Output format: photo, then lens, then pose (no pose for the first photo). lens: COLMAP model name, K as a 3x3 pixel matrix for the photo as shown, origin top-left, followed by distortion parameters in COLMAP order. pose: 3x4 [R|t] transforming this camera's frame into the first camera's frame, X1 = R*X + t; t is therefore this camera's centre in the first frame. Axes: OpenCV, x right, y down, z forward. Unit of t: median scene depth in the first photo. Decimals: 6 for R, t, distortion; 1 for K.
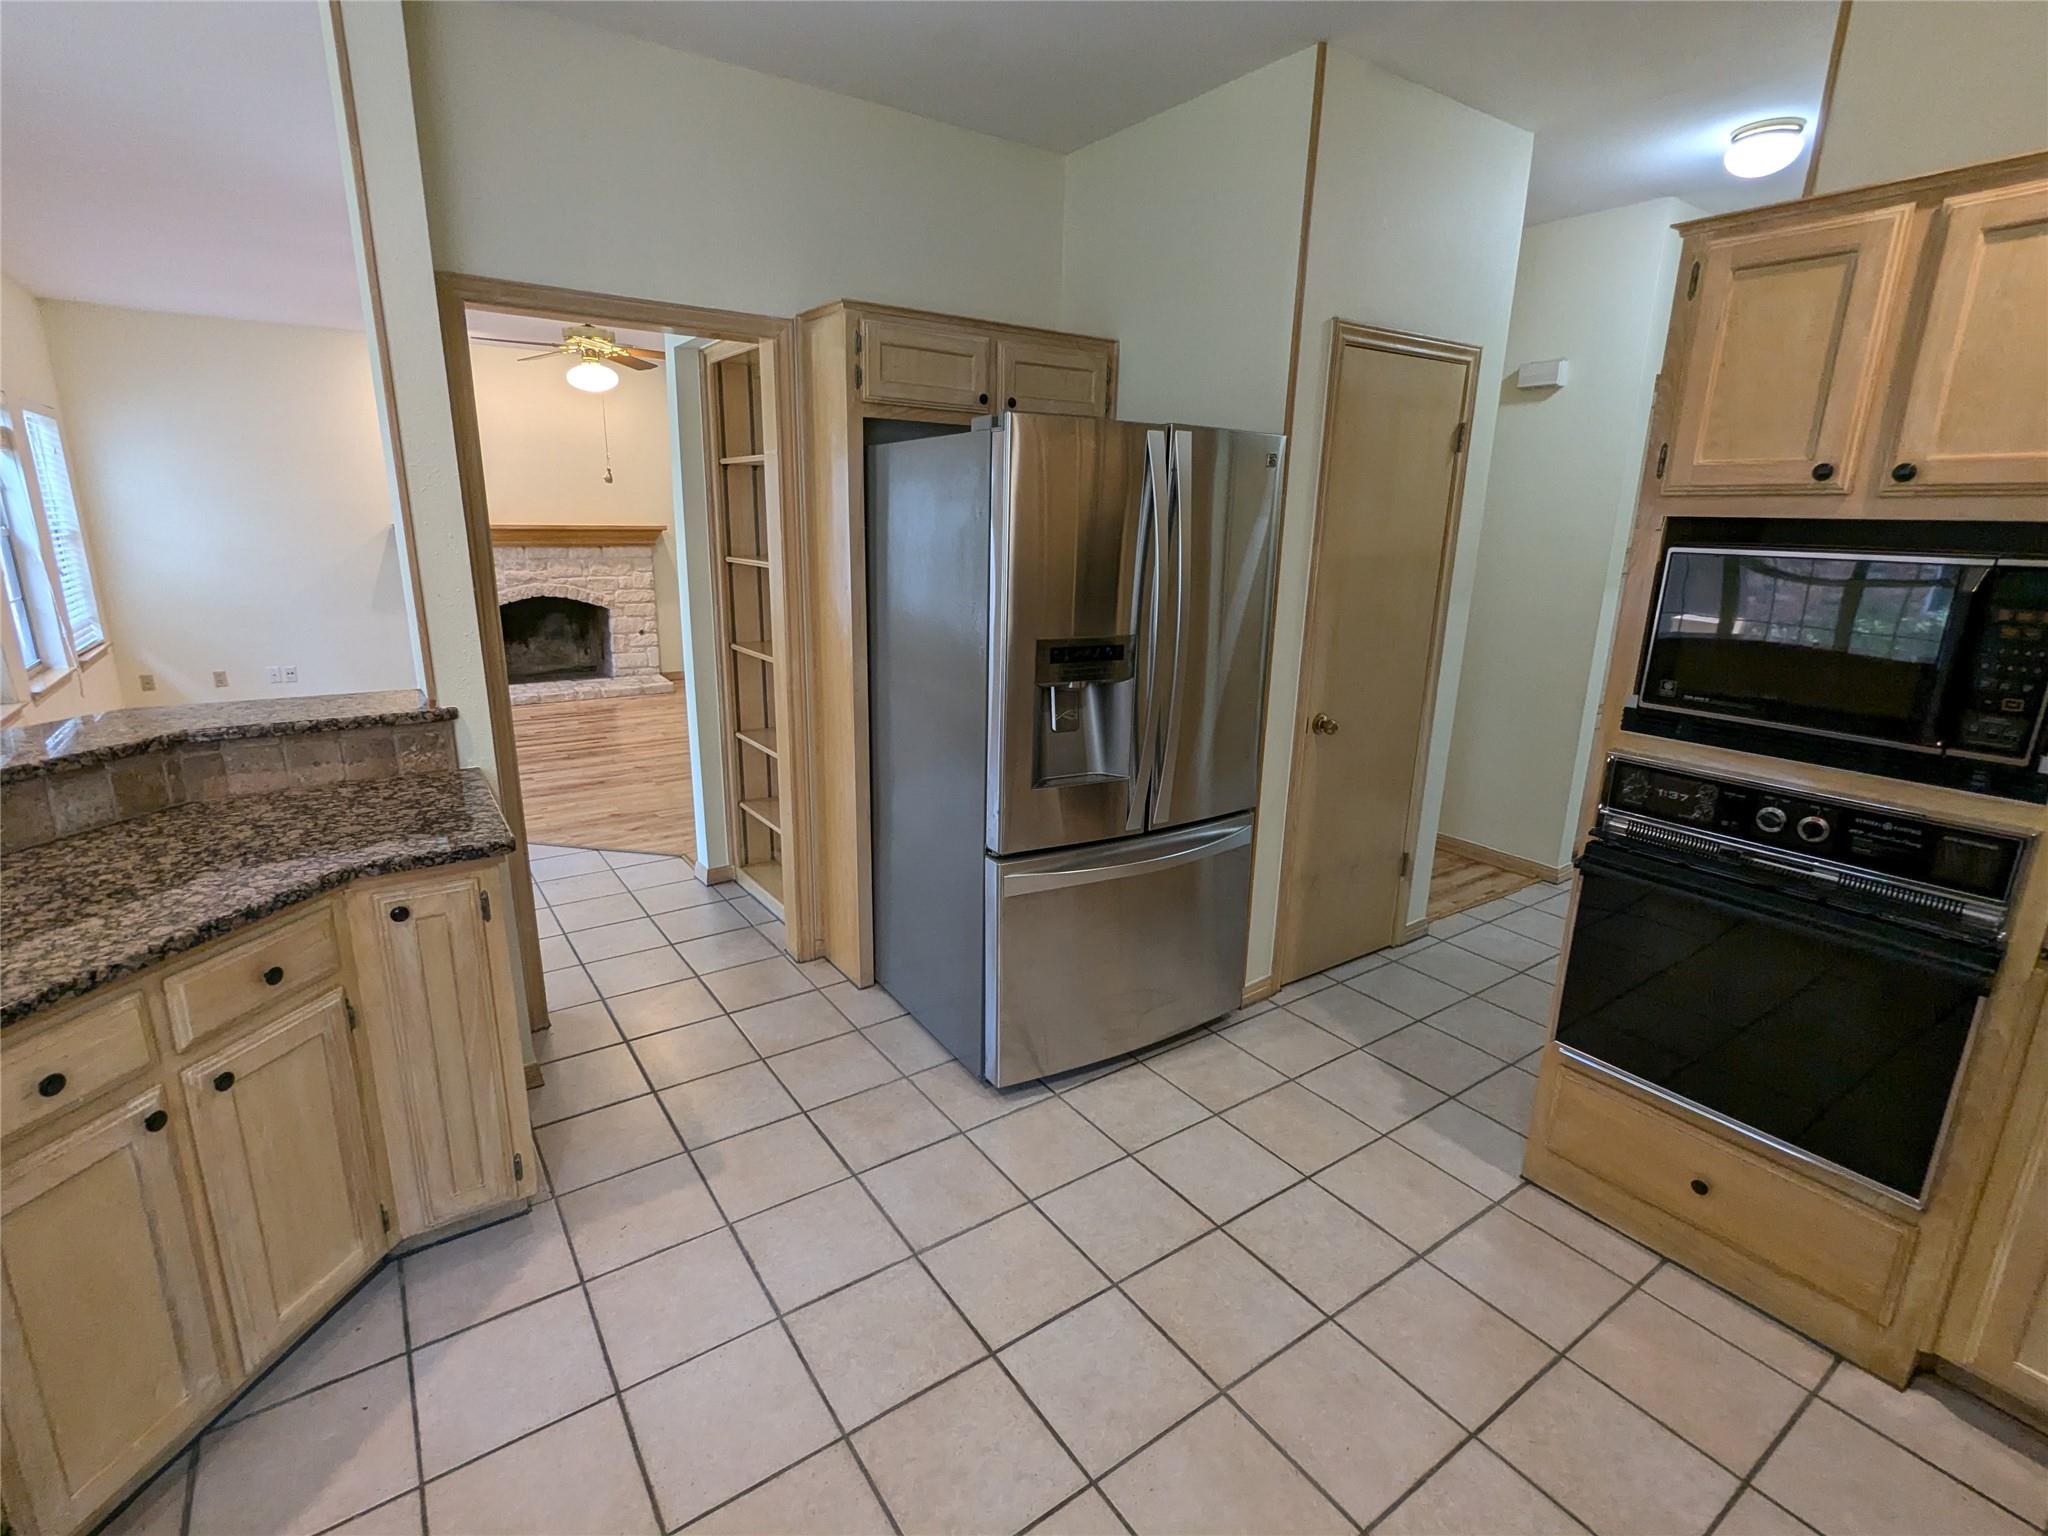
lens RADIAL K [[969.1, 0, 1016.7], [0, 969.1, 766.6], [0, 0, 1]] dist [-0.001506, 0.002161]
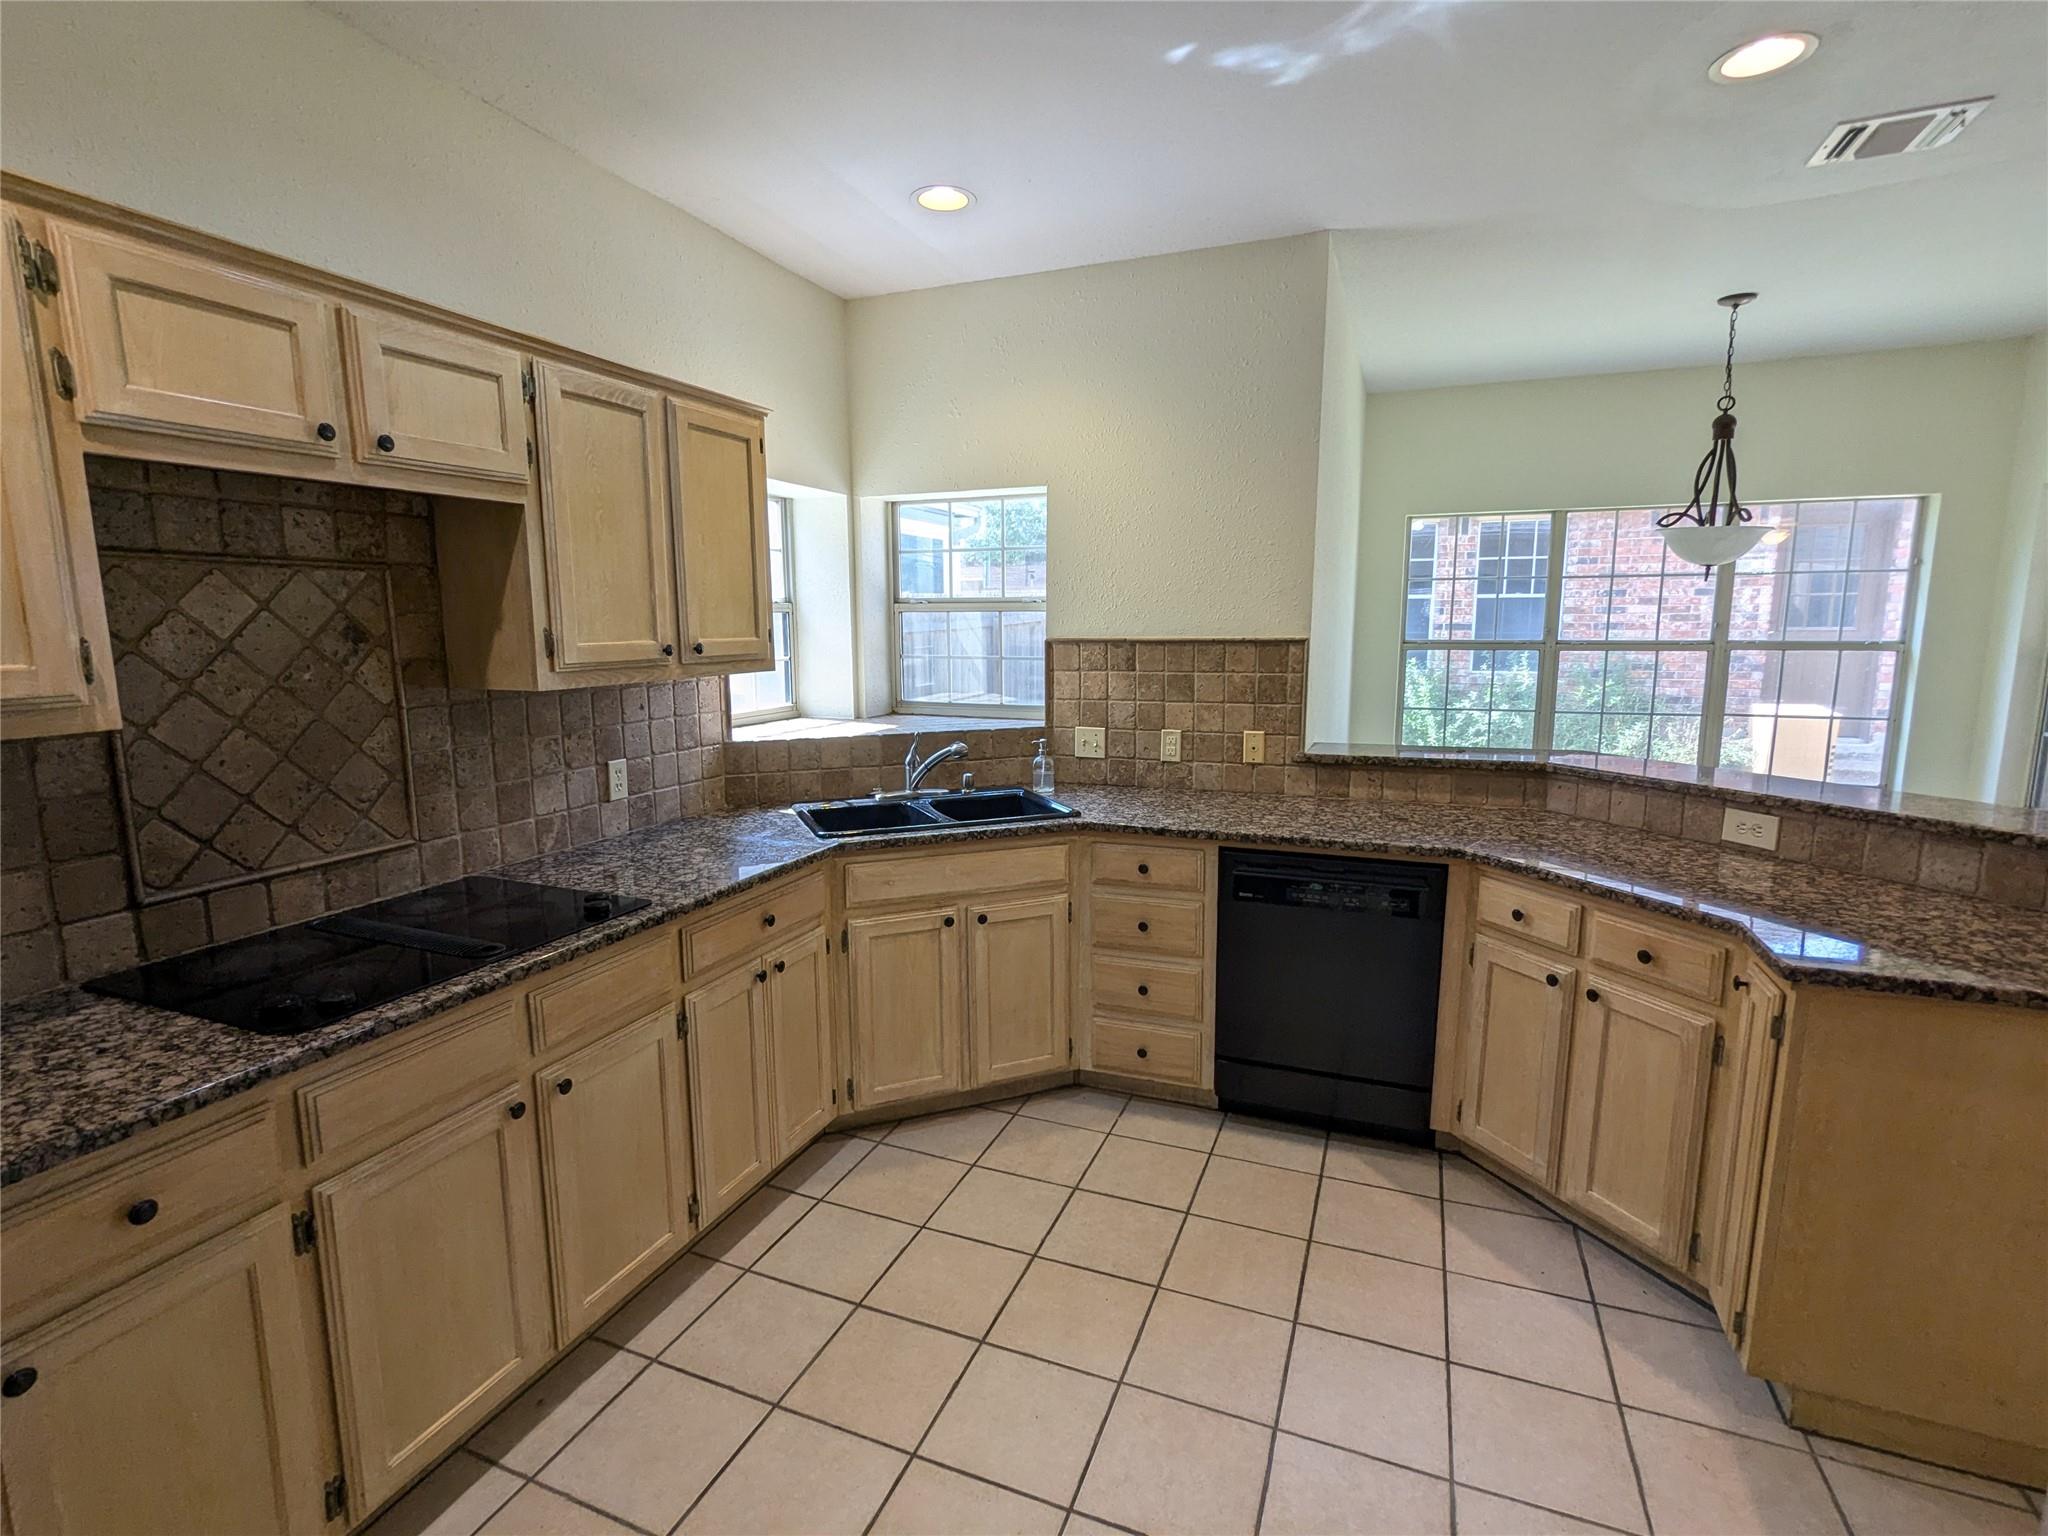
lens RADIAL K [[969.1, 0, 1020.9], [0, 969.1, 767.1], [0, 0, 1]] dist [-0.001506, 0.002161]
pose [[-0.837812, 0.067531, -0.541766, 0.481304], [-0.149814, 0.925792, 0.347080, -0.266831], [0.525001, 0.371952, -0.765523, 1.122099]]
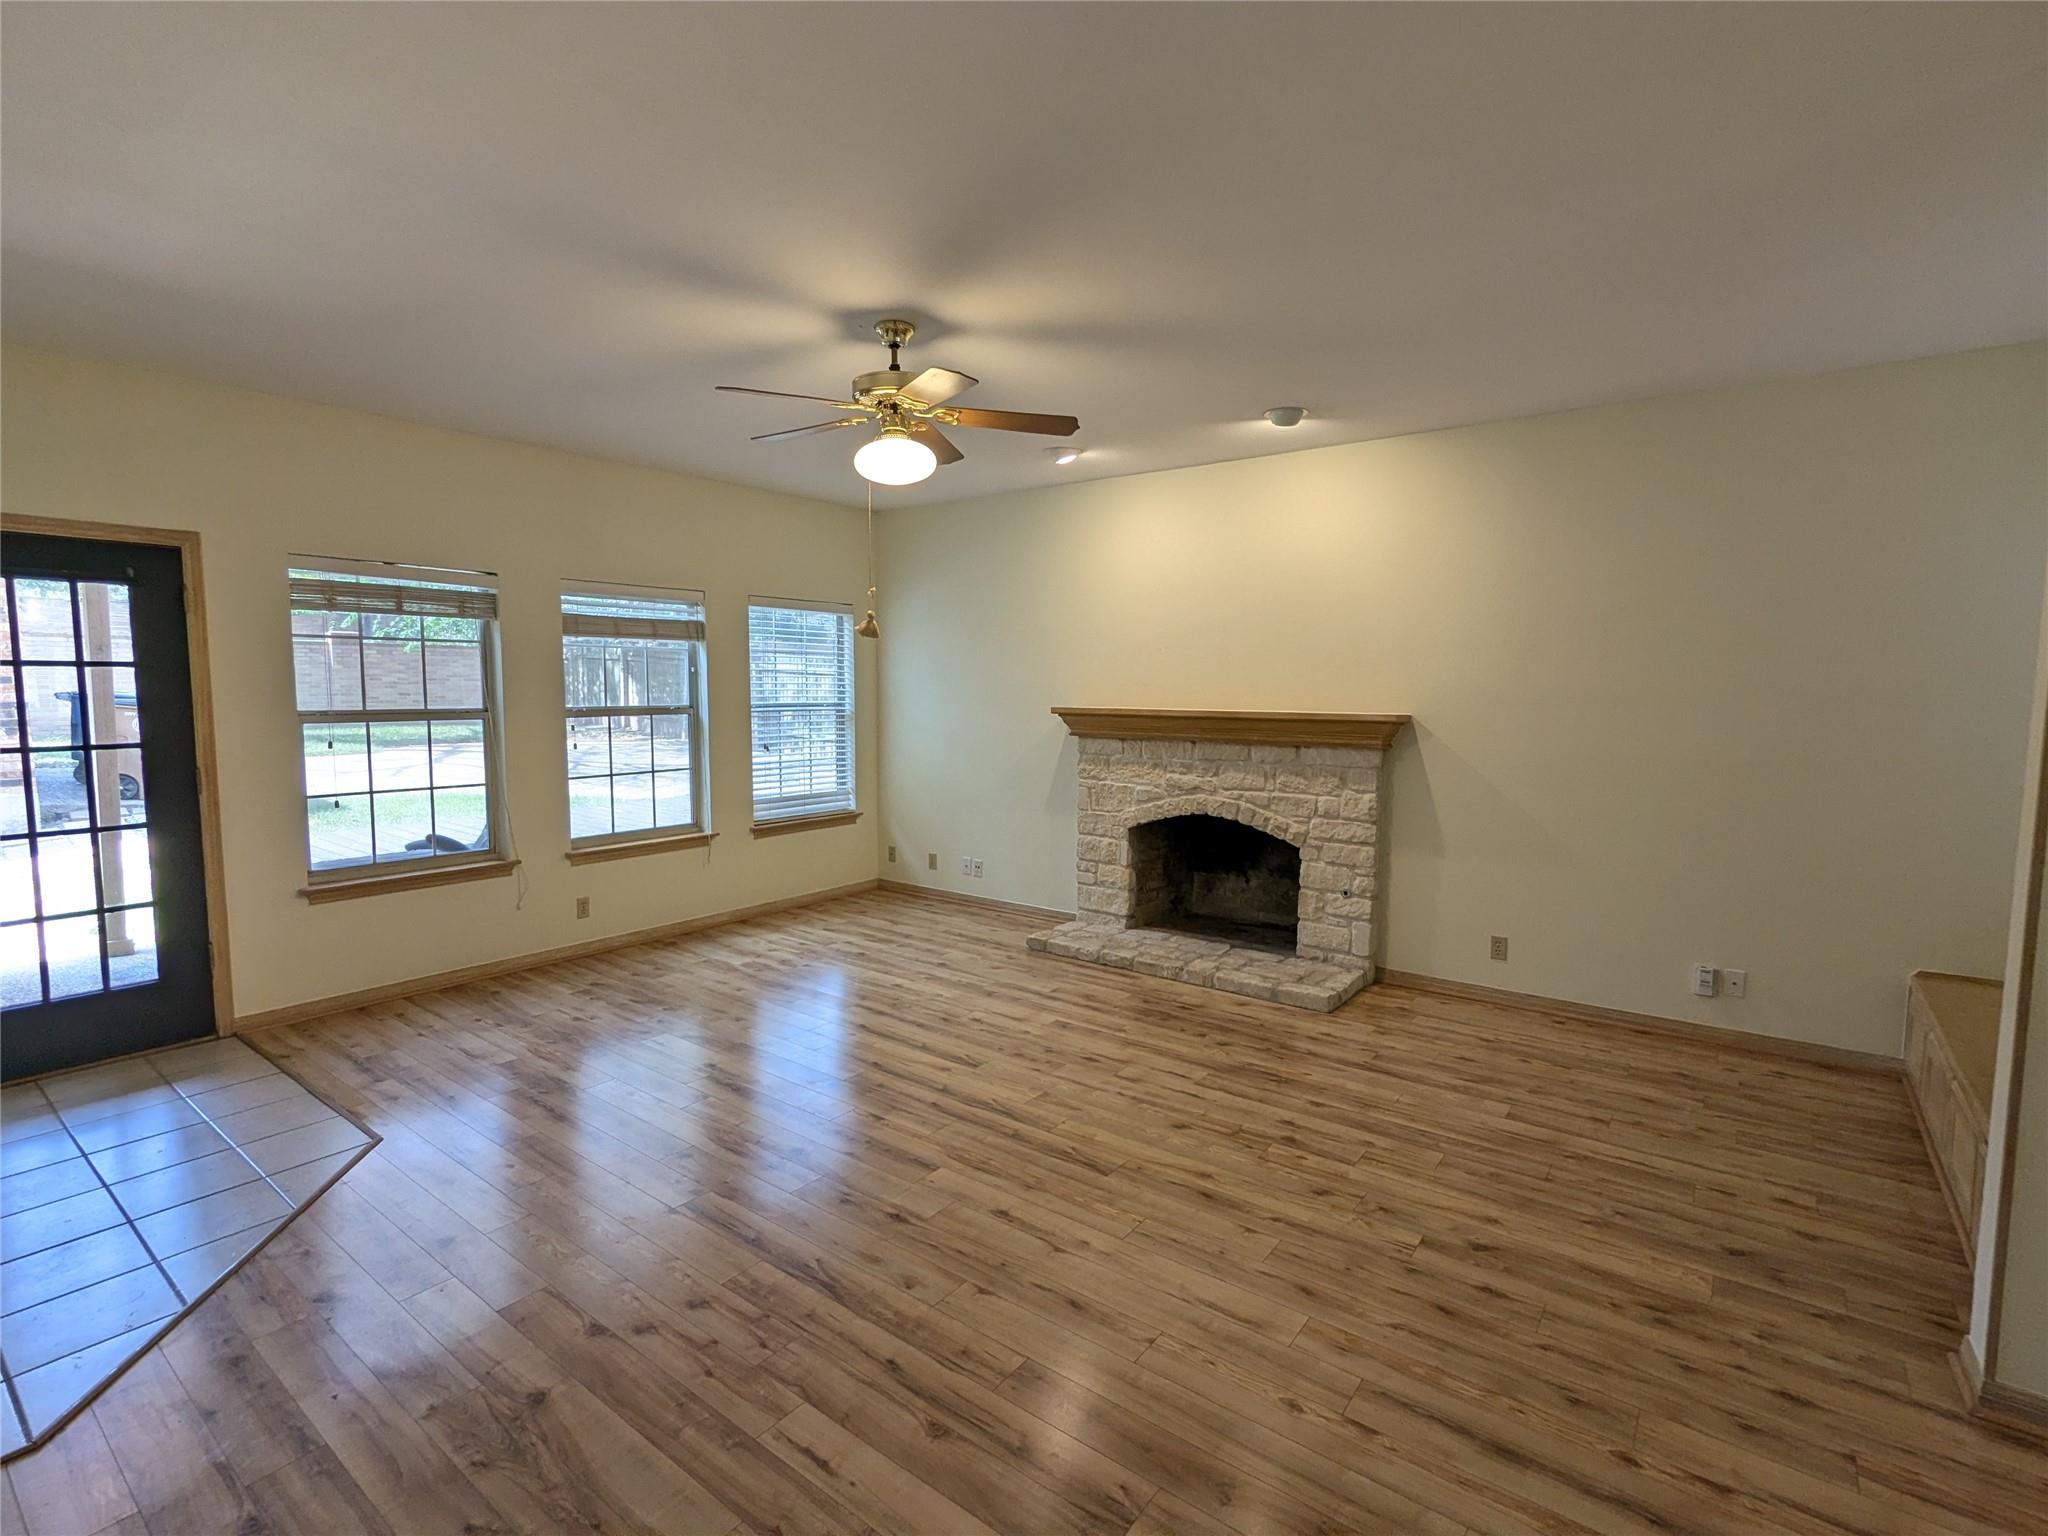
lens RADIAL K [[969.1, 0, 1019.1], [0, 969.1, 770.3], [0, 0, 1]] dist [-0.001506, 0.002161]
pose [[0.303546, 0.068603, -0.950344, 0.388601], [-0.241566, 0.970358, -0.007110, -0.644572], [0.921686, 0.231729, 0.311121, 2.537486]]
